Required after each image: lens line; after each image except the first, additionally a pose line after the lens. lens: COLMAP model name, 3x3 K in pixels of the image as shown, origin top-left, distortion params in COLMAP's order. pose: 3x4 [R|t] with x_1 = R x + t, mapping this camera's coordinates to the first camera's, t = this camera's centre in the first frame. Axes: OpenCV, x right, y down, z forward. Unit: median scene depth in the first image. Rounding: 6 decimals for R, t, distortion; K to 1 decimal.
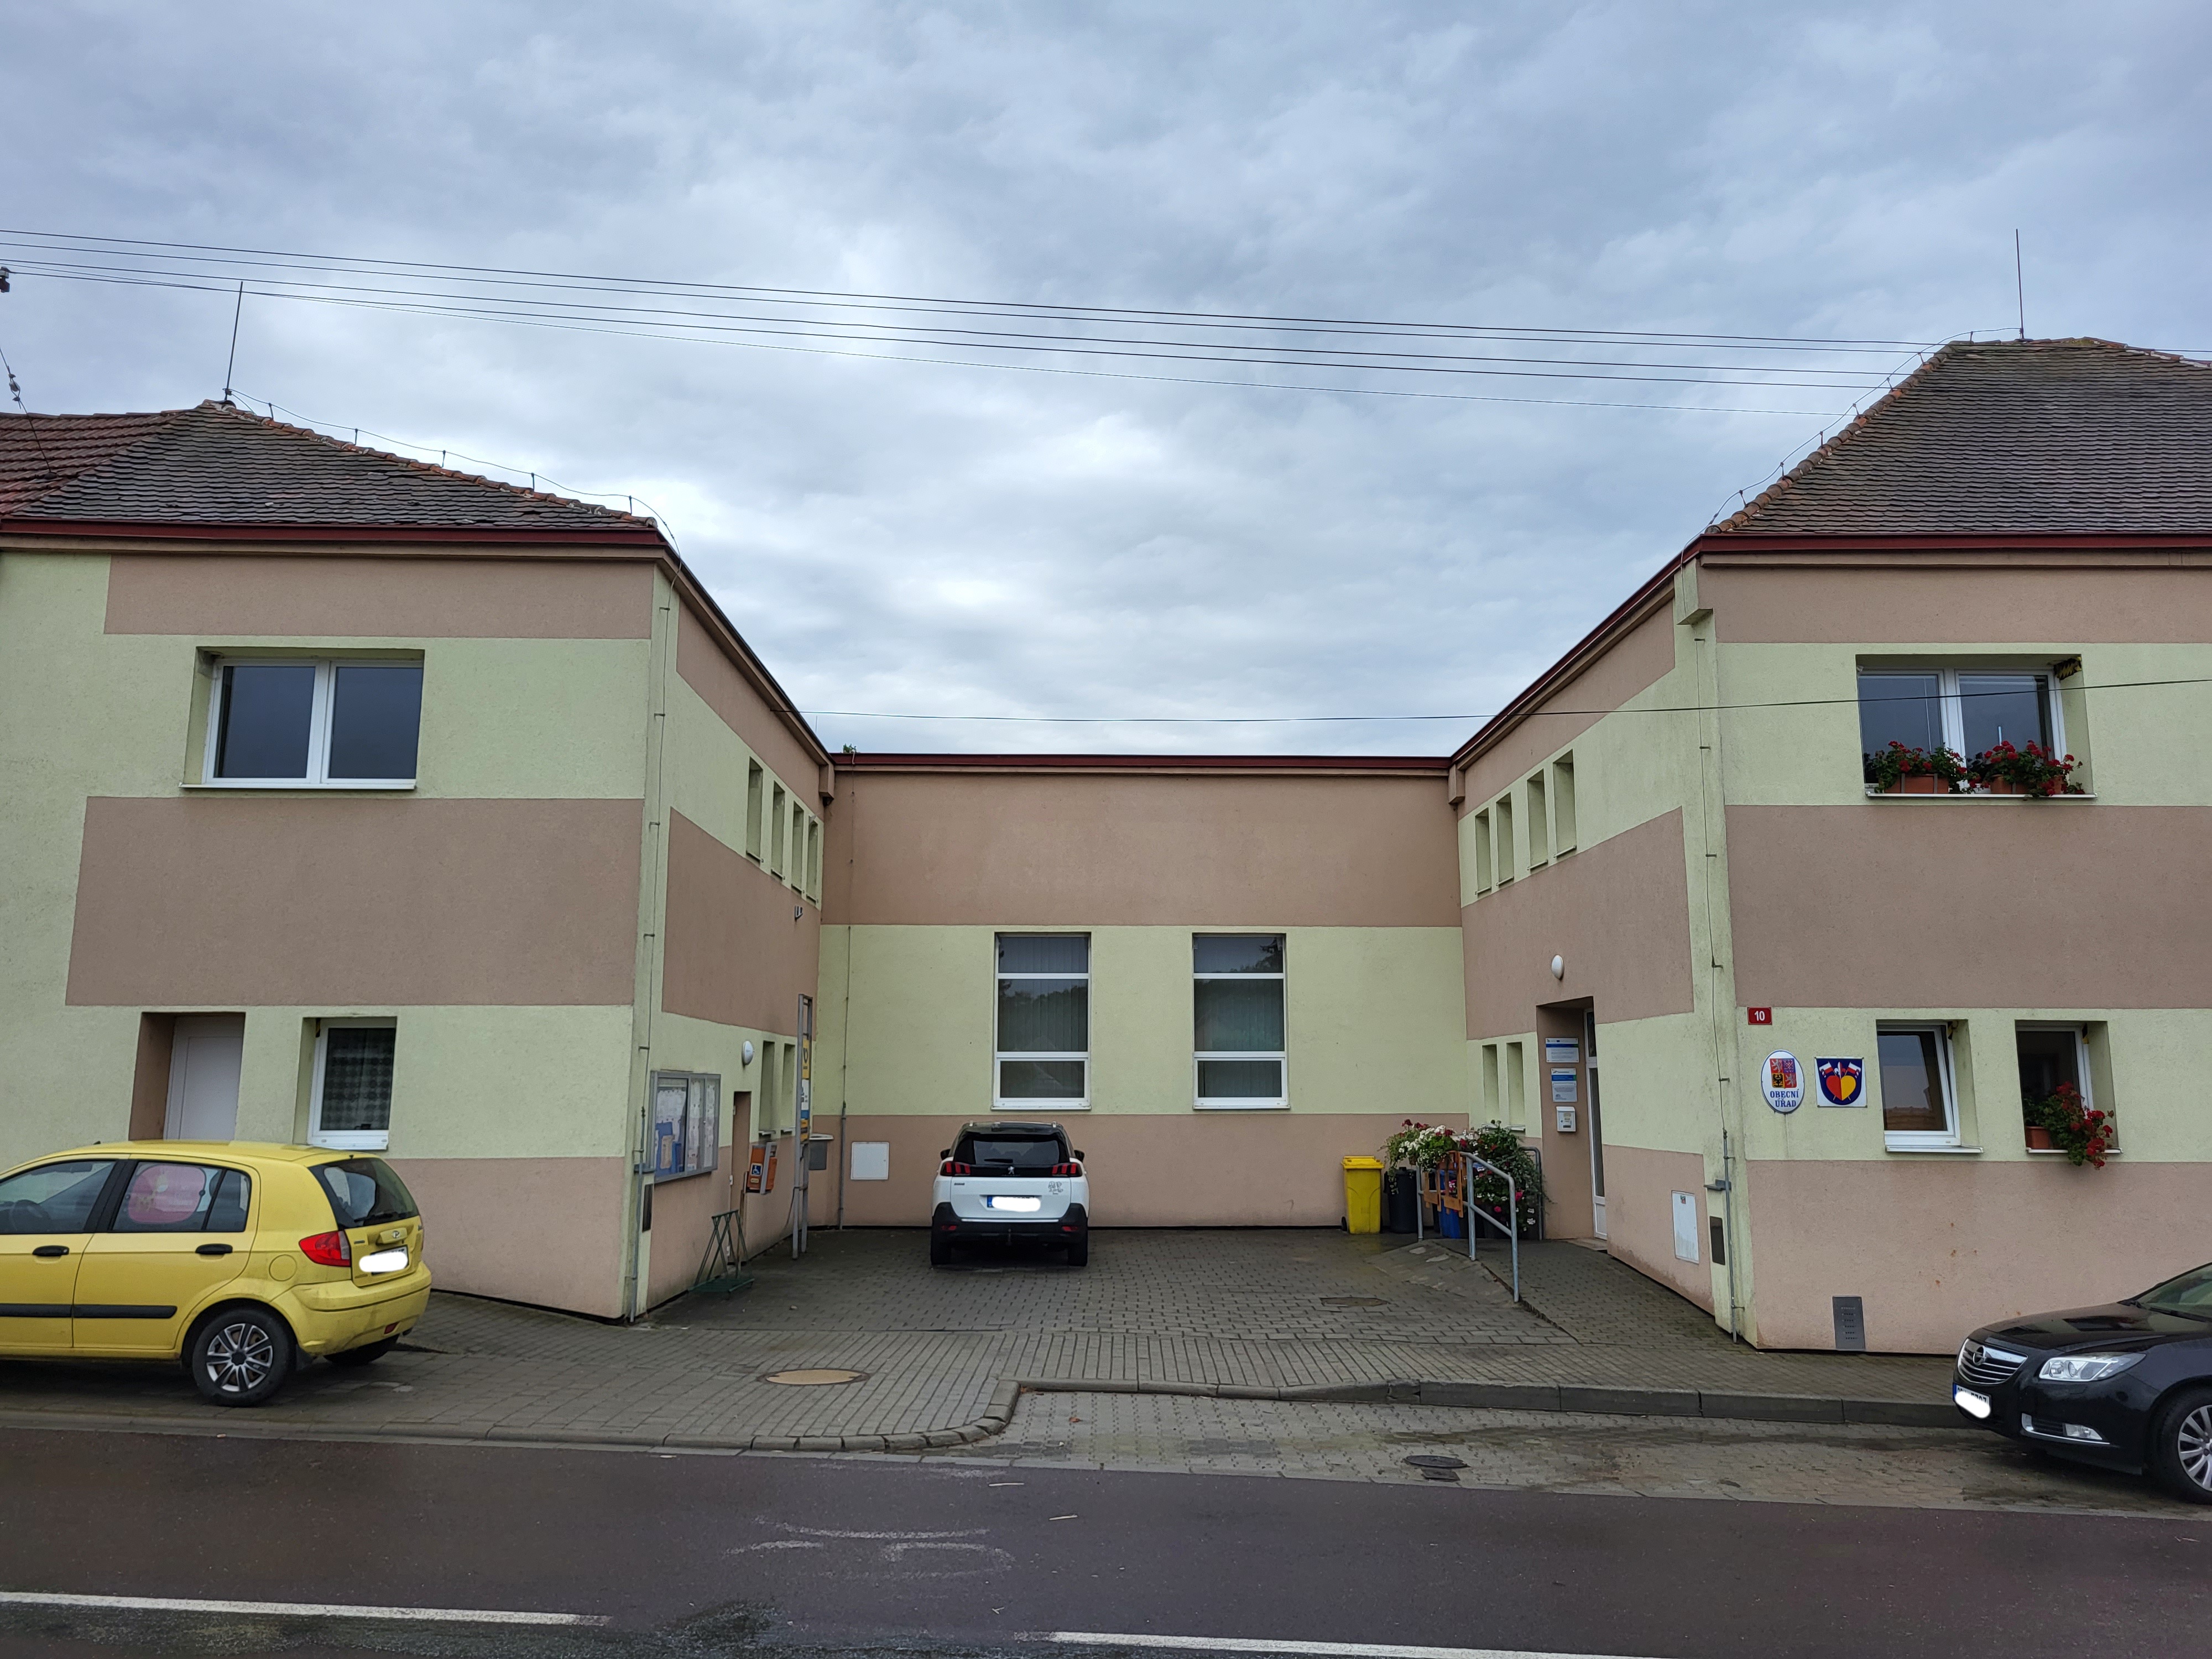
lens RADIAL K [[1634.1, 0, 1119.1], [0, 1634.1, 818.6], [0, 0, 1]] dist [0.041215, -0.000599]
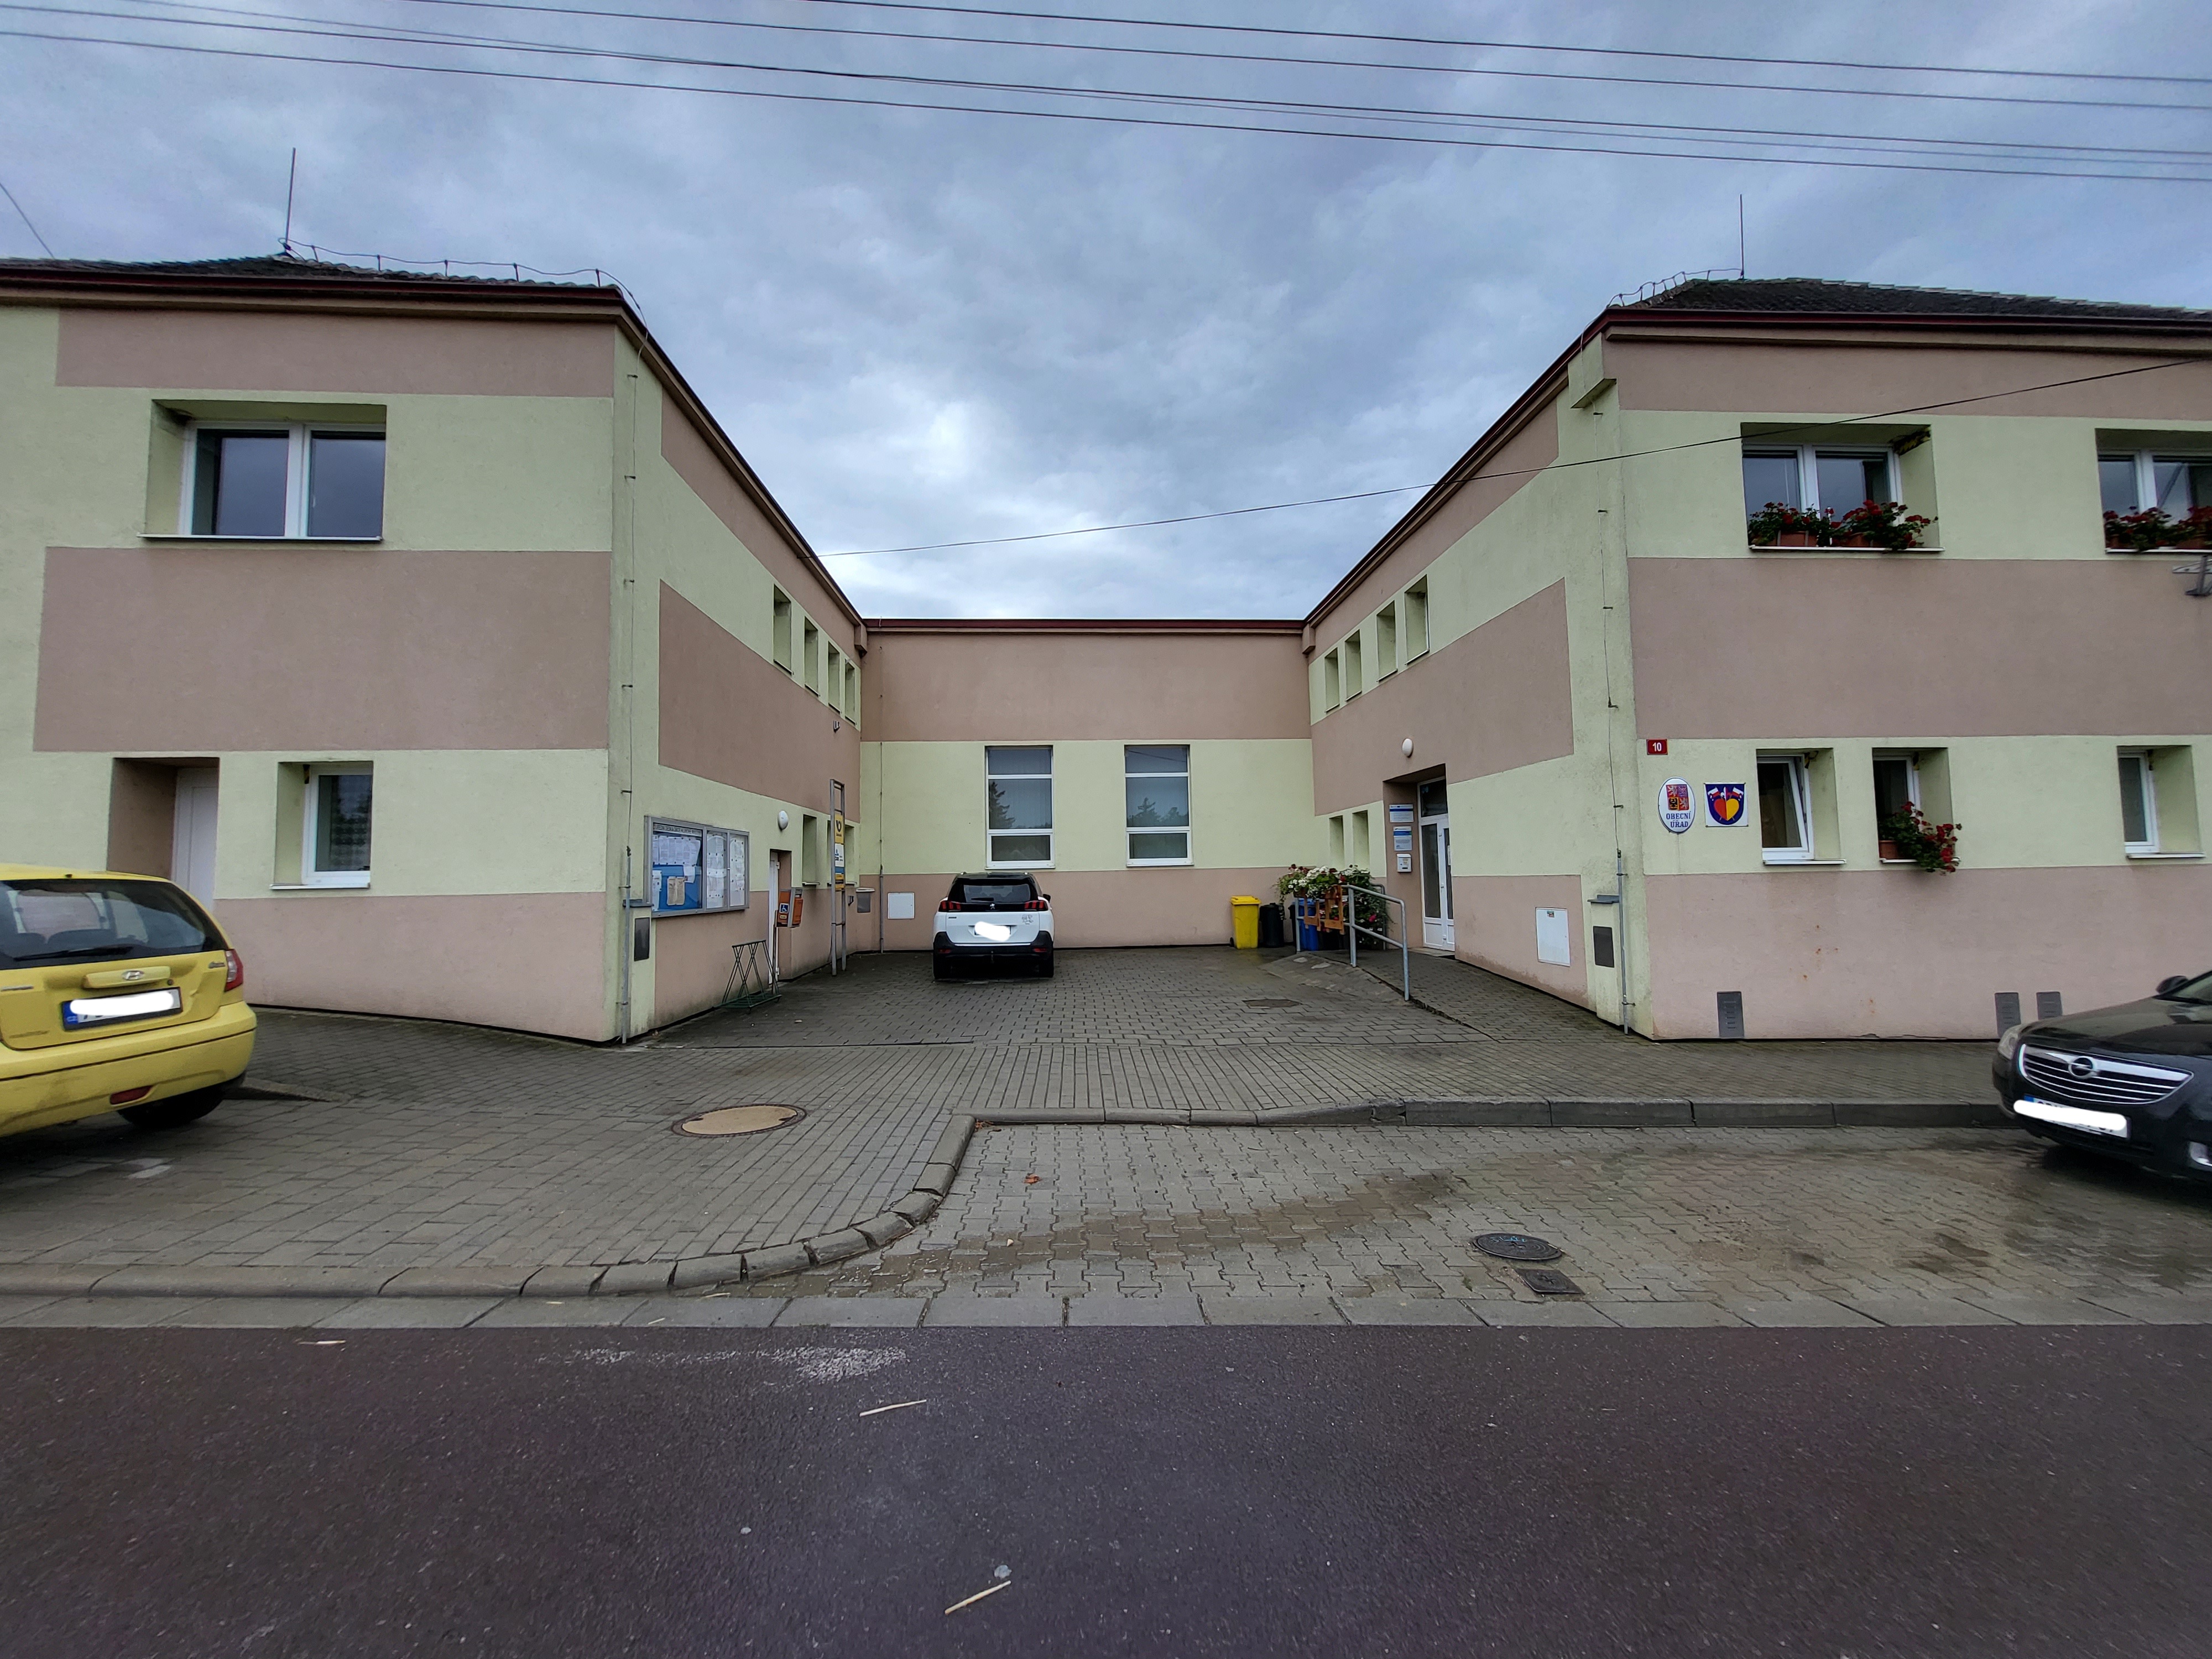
lens RADIAL K [[885.3, 0, 1106.0], [0, 885.3, 829.5], [0, 0, 1]] dist [0.001082, 0.000280]
pose [[0.999164, -0.016398, 0.037450, -0.002679], [0.012099, 0.993606, 0.112253, 0.097918], [-0.039051, -0.111706, 0.992974, 0.394829]]
